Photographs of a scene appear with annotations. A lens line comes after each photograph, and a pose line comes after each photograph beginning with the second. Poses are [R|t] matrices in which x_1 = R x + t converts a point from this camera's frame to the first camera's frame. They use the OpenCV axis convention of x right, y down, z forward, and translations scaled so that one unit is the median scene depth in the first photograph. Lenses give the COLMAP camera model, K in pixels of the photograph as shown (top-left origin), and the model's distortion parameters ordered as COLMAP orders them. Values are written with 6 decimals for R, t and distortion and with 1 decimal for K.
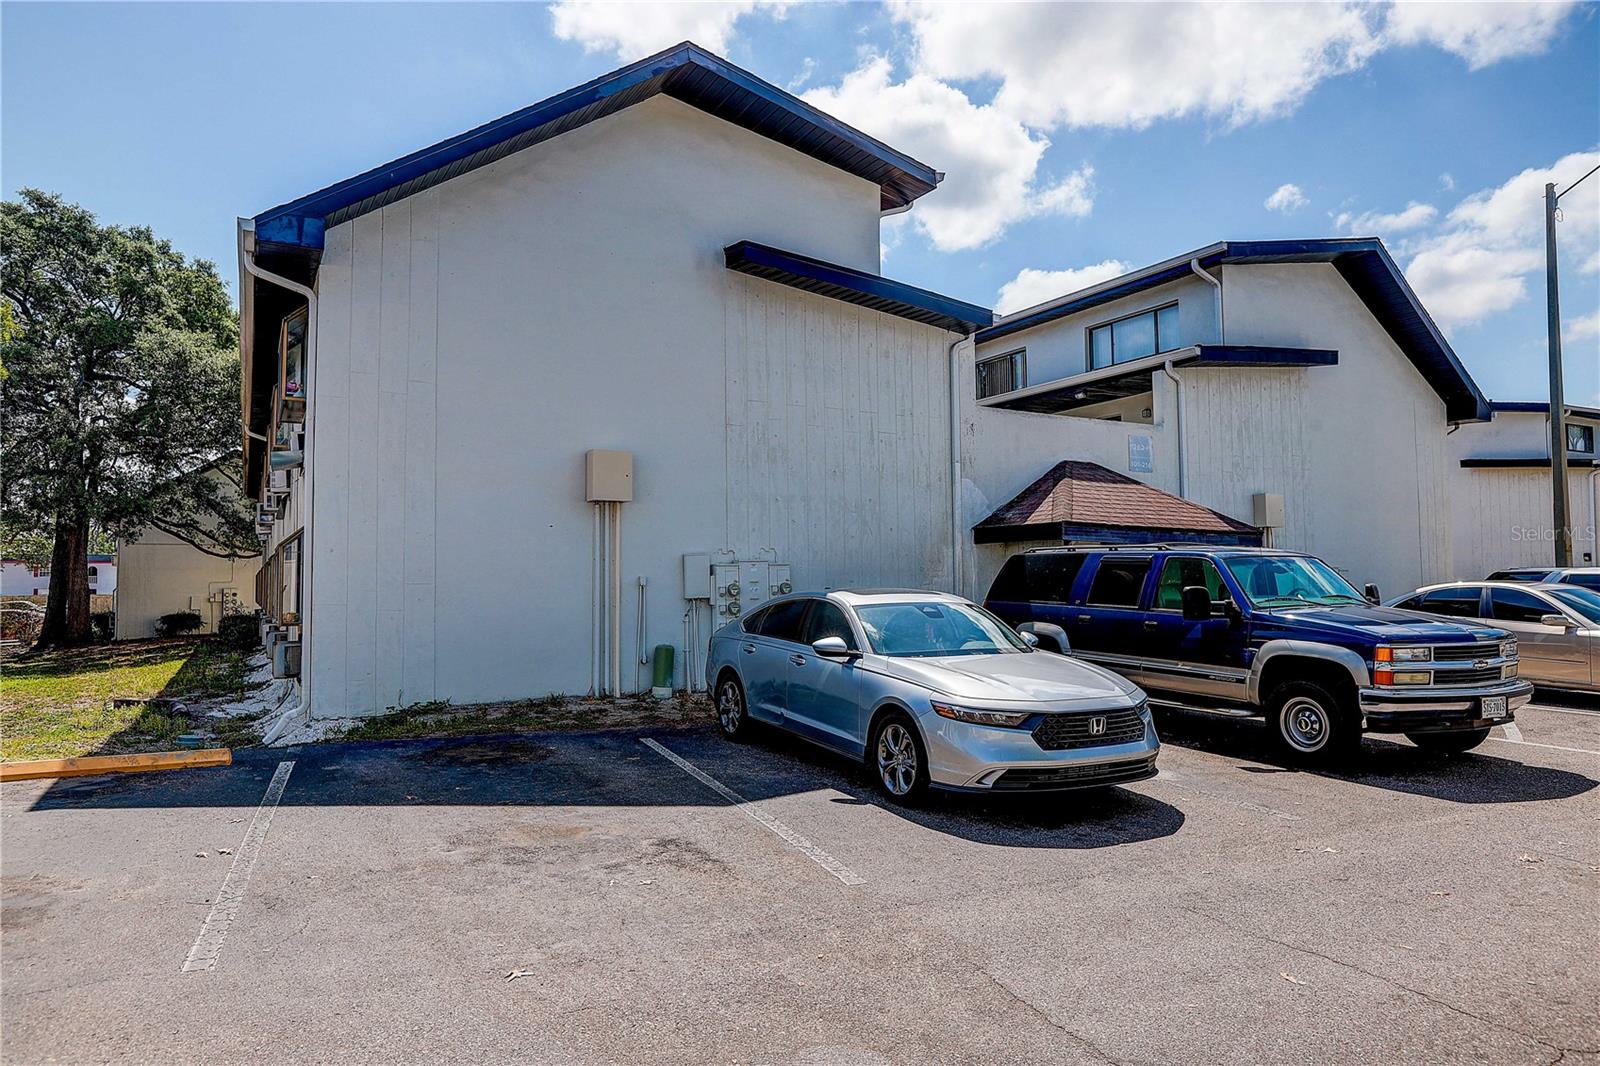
lens RADIAL K [[980.8, 0, 800.0], [0, 980.8, 533.0], [0, 0, 1]] dist [-0.016387, 0.001489]
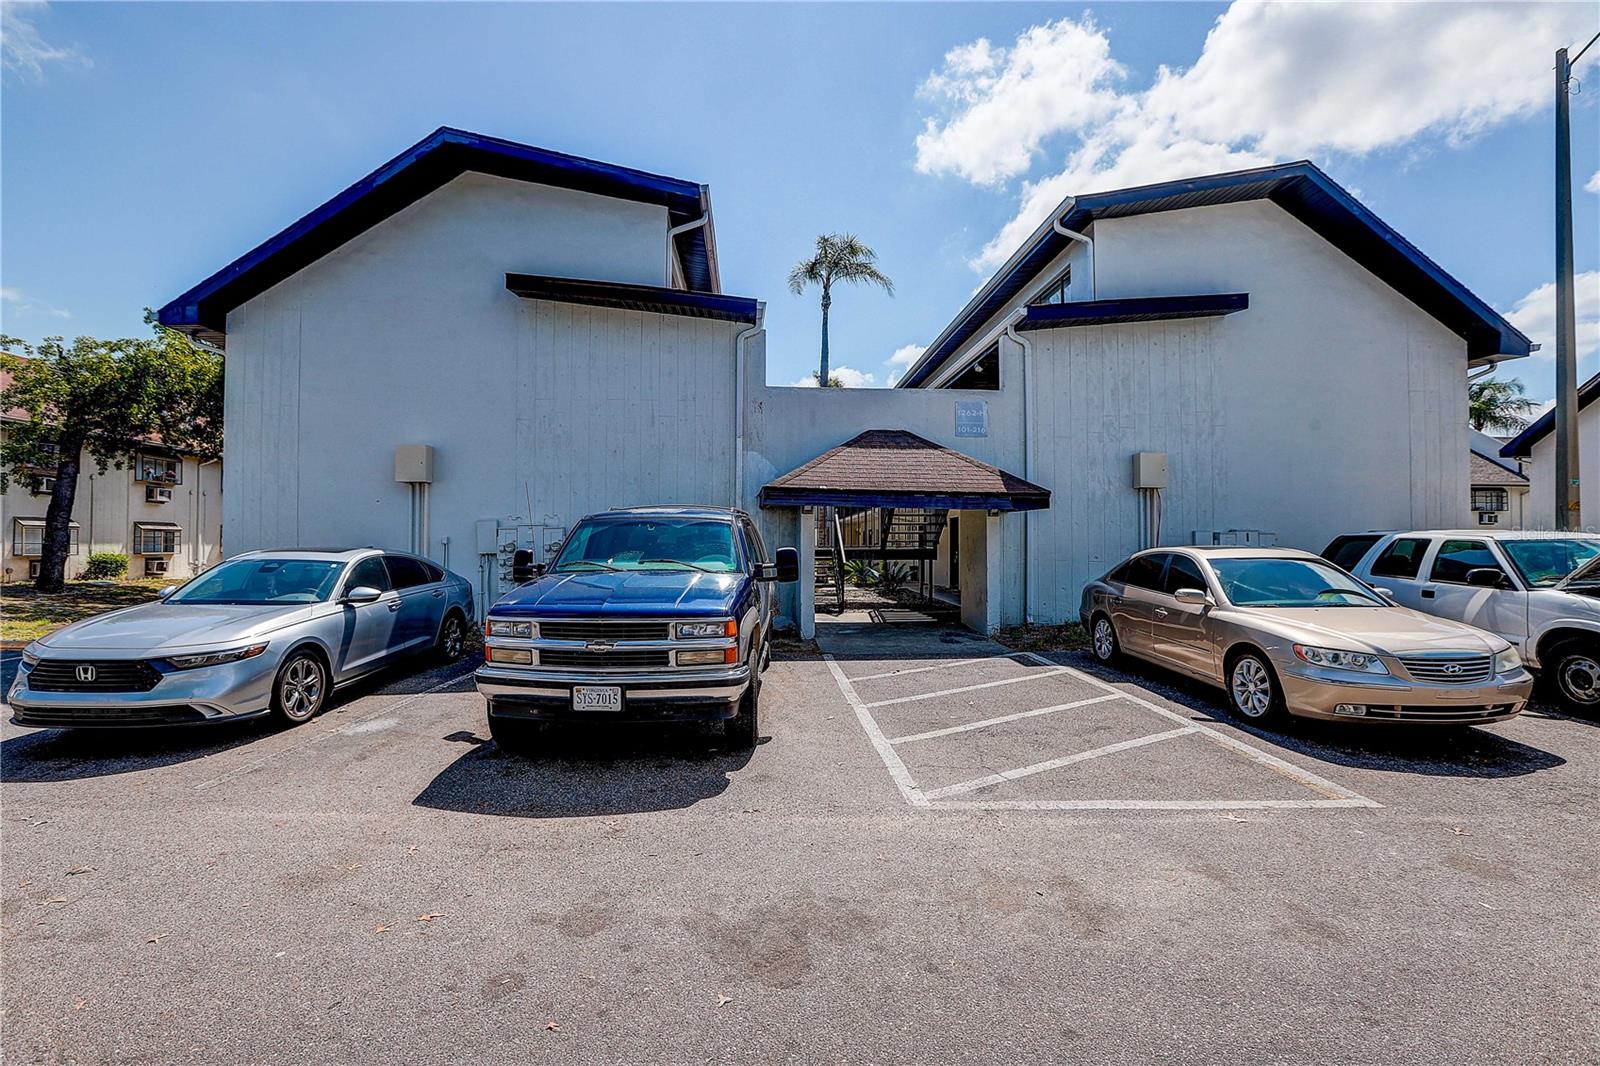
lens RADIAL K [[724.5, 0, 797.7], [0, 724.5, 534.5], [0, 0, 1]] dist [-0.058890, 0.023425]
pose [[0.903920, 0.000424, -0.427701, 0.641599], [0.016697, 0.999202, 0.036279, 0.011481], [0.427375, -0.039934, 0.903192, 0.298269]]
